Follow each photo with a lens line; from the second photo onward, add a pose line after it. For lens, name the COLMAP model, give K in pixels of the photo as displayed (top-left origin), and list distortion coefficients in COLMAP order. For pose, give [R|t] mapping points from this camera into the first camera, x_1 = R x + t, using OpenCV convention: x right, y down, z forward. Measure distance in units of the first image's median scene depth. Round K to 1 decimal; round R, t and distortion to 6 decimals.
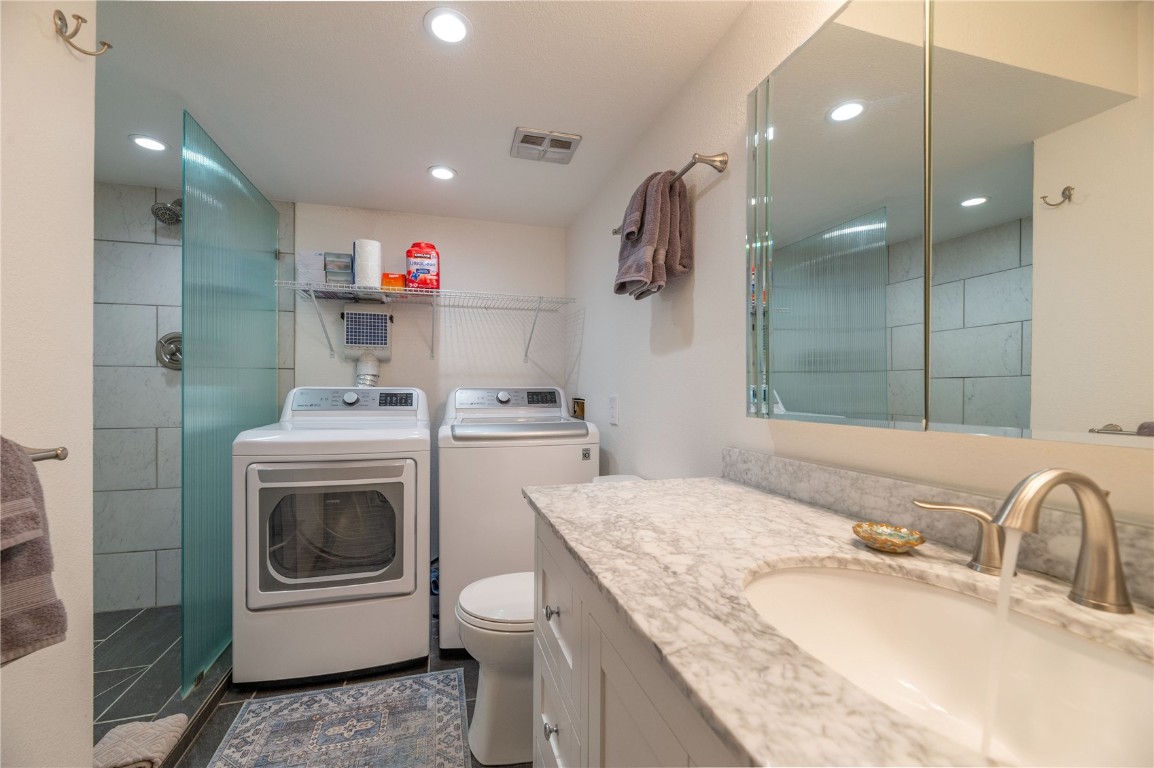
lens RADIAL K [[468.8, 0, 573.3], [0, 468.8, 388.2], [0, 0, 1]] dist [0.000089, -0.000022]
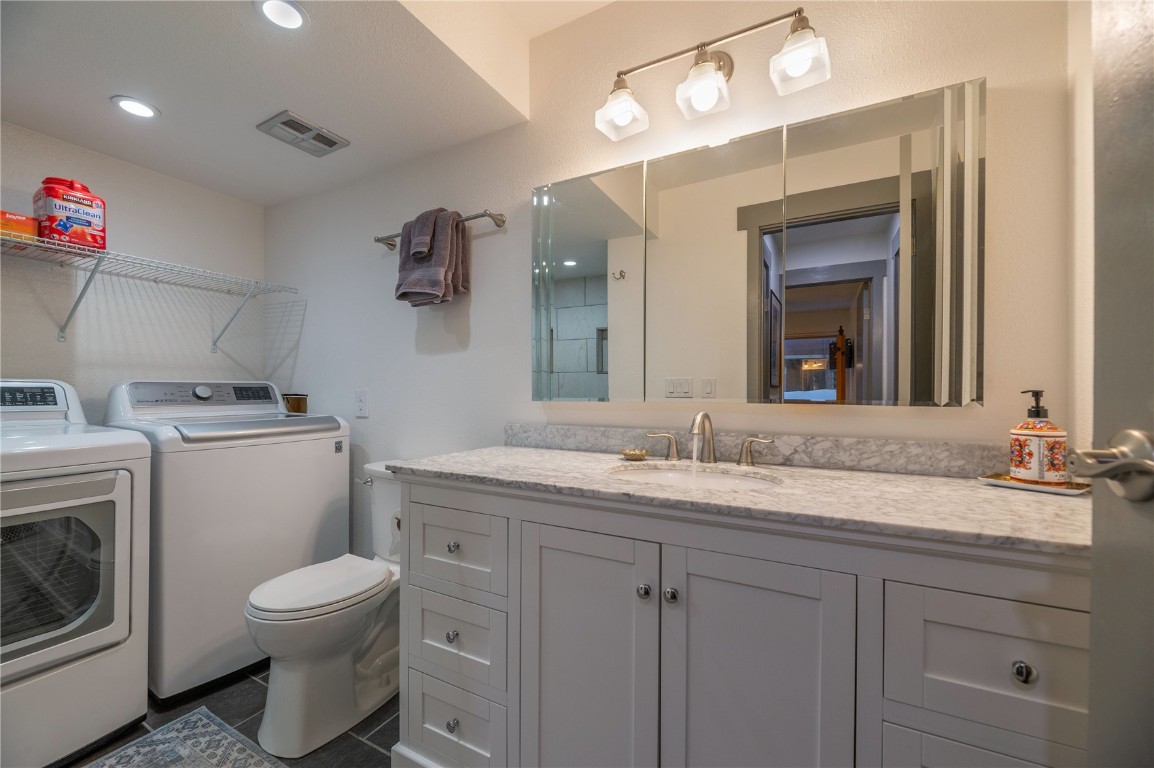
lens RADIAL K [[468.8, 0, 572.0], [0, 468.8, 385.8], [0, 0, 1]] dist [0.000089, -0.000022]
pose [[0.689027, 0.006277, 0.724708, -0.403562], [-0.002716, 0.999978, -0.006079, 0.013407], [-0.724730, 0.002220, 0.689029, -0.084891]]
